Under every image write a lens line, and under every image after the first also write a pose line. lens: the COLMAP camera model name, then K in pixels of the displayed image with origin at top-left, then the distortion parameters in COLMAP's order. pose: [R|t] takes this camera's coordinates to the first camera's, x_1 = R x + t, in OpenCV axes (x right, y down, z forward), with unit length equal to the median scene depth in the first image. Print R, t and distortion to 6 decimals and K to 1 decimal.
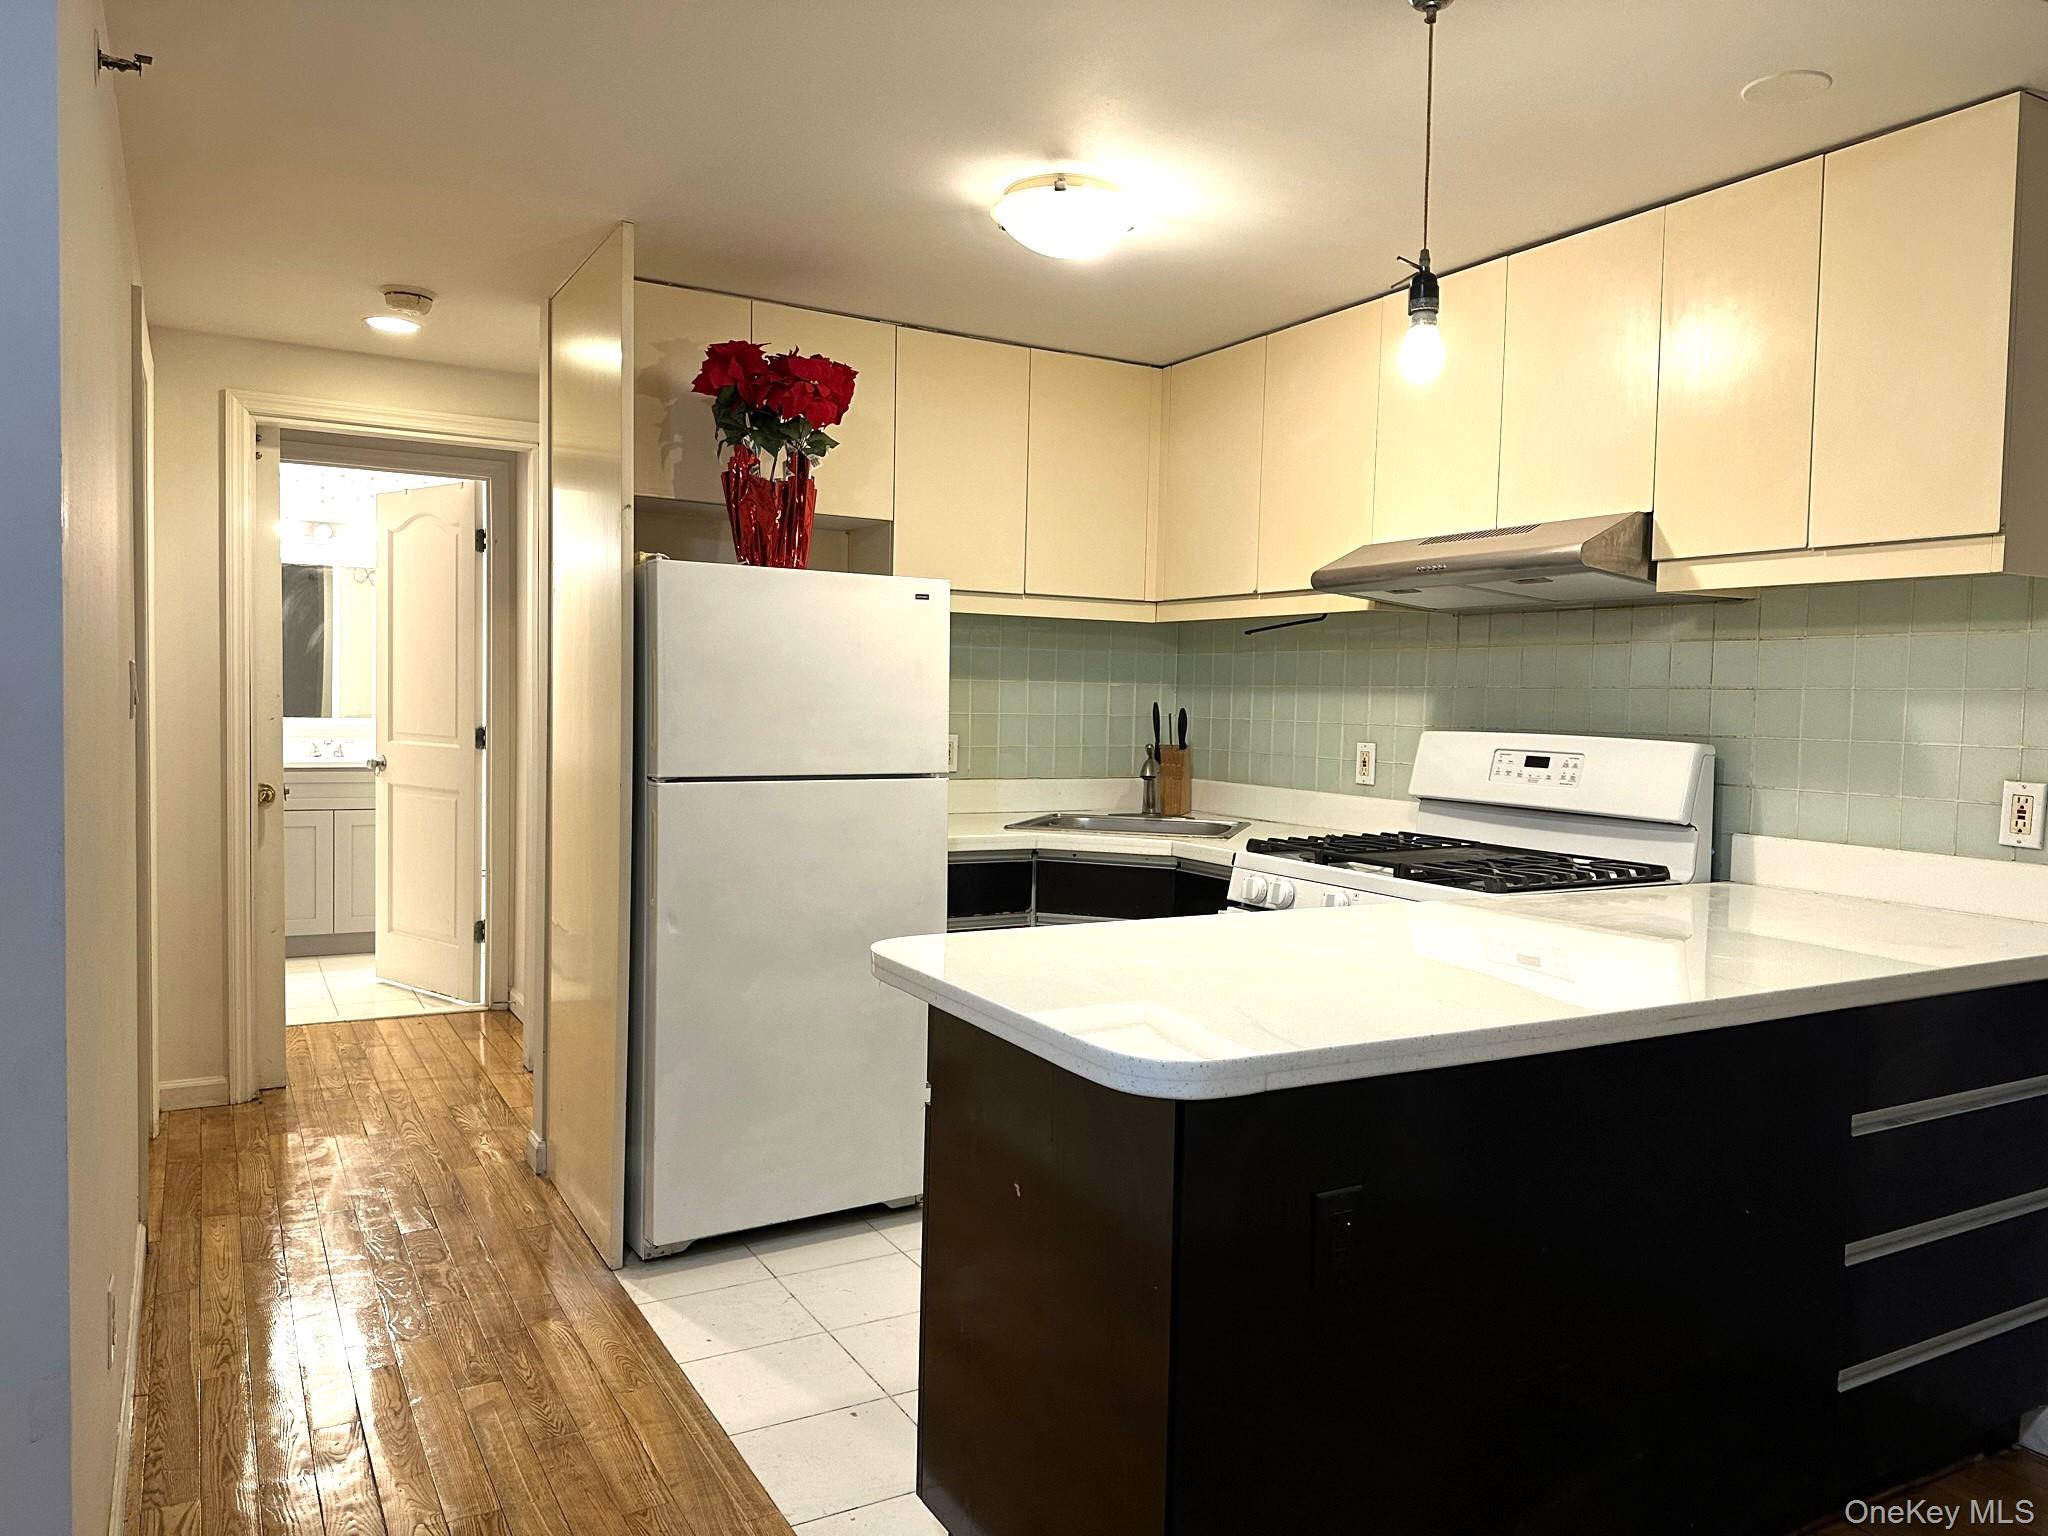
lens RADIAL K [[1438.0, 0, 1018.4], [0, 1438.0, 773.7], [0, 0, 1]] dist [0.103984, -0.121296]
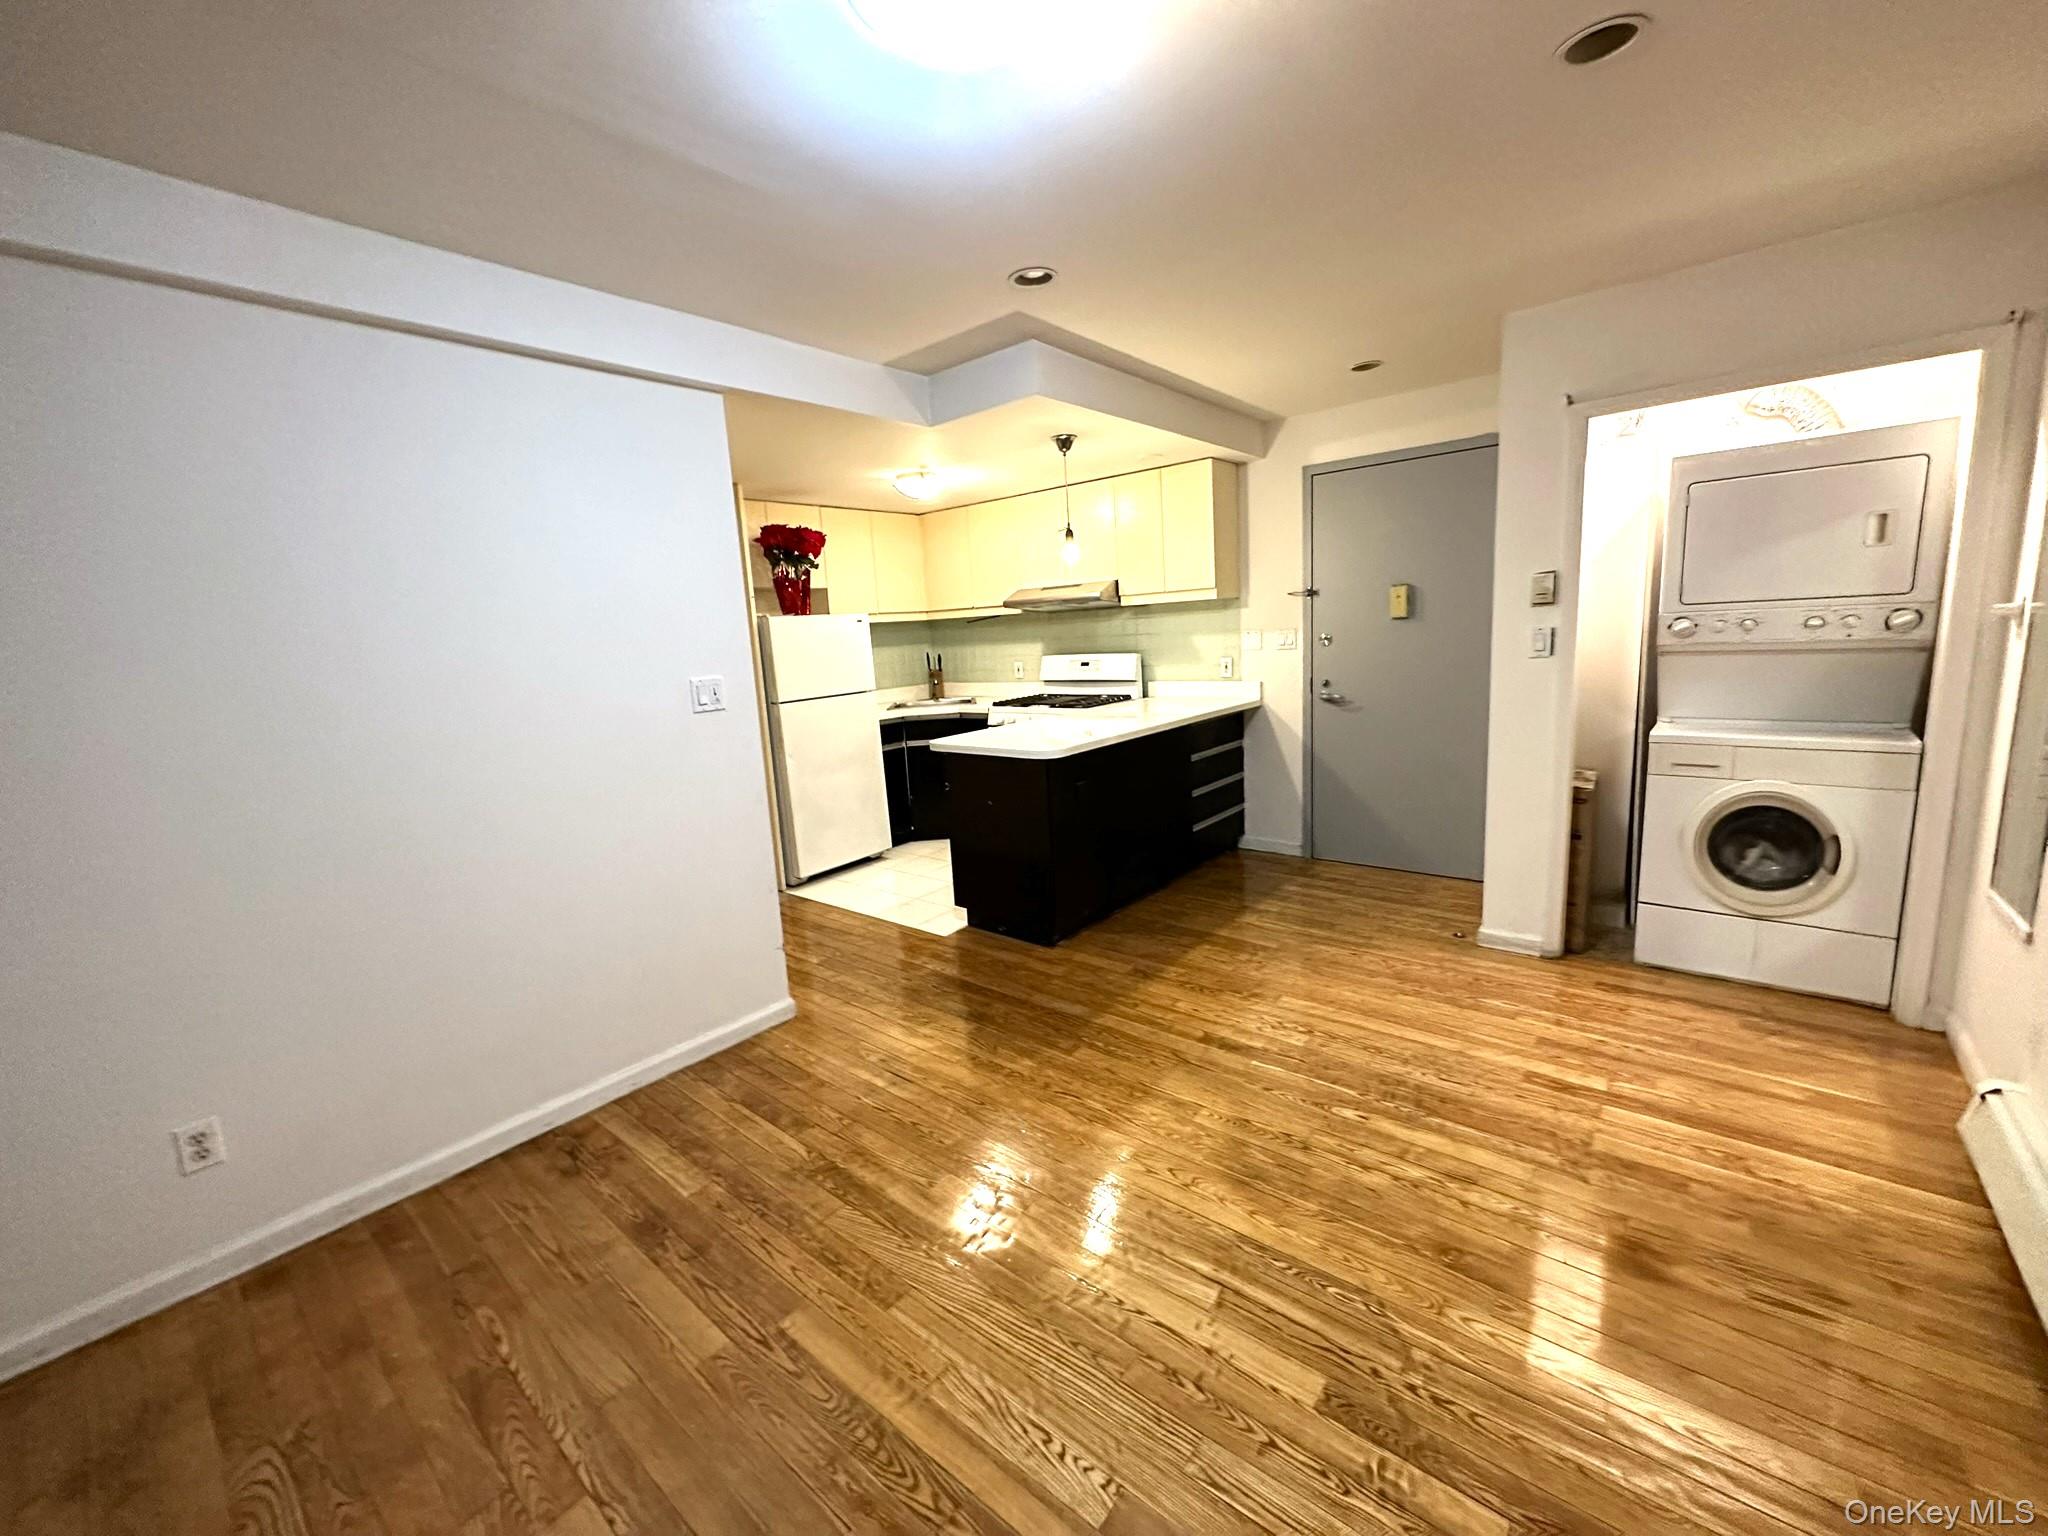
lens RADIAL K [[815.5, 0, 1024.0], [0, 815.5, 768.0], [0, 0, 1]] dist [-0.001486, -0.000015]
pose [[0.933833, -0.135784, 0.330937, -0.311909], [0.098709, 0.987049, 0.126451, -0.020472], [-0.343822, -0.085417, 0.935142, -0.476965]]
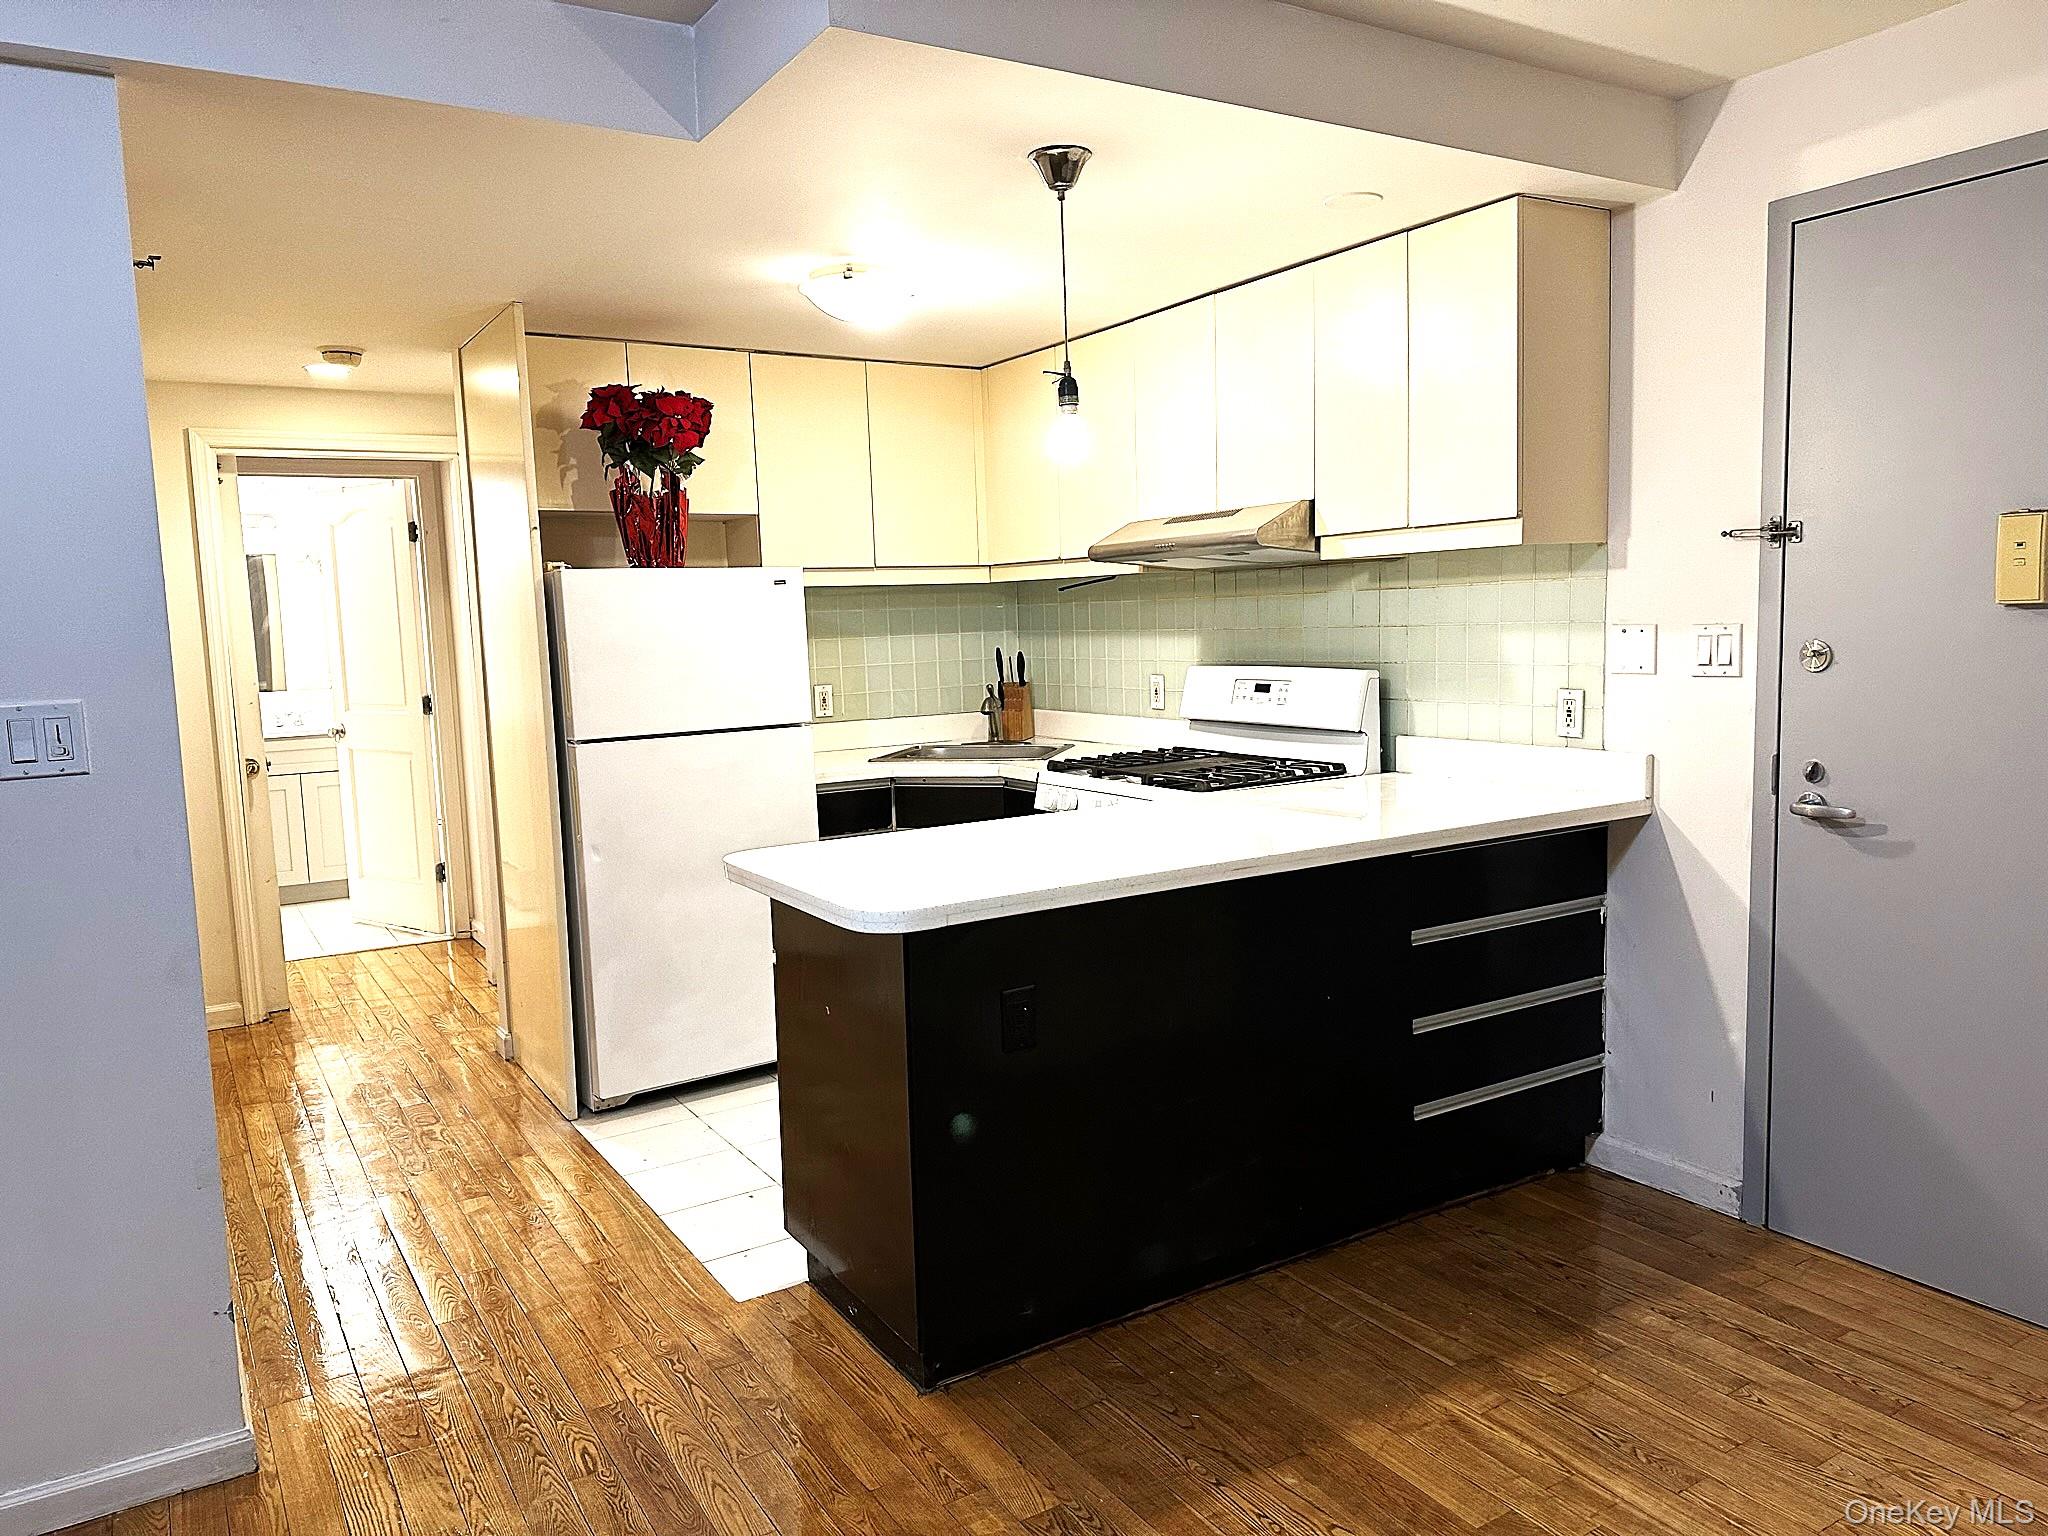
lens RADIAL K [[1438.0, 0, 1018.4], [0, 1438.0, 773.7], [0, 0, 1]] dist [0.103984, -0.121296]
pose [[0.997753, -0.059583, 0.030643, 0.092008], [0.057694, 0.996575, 0.059238, -0.019987], [-0.034067, -0.057337, 0.997773, -0.269409]]
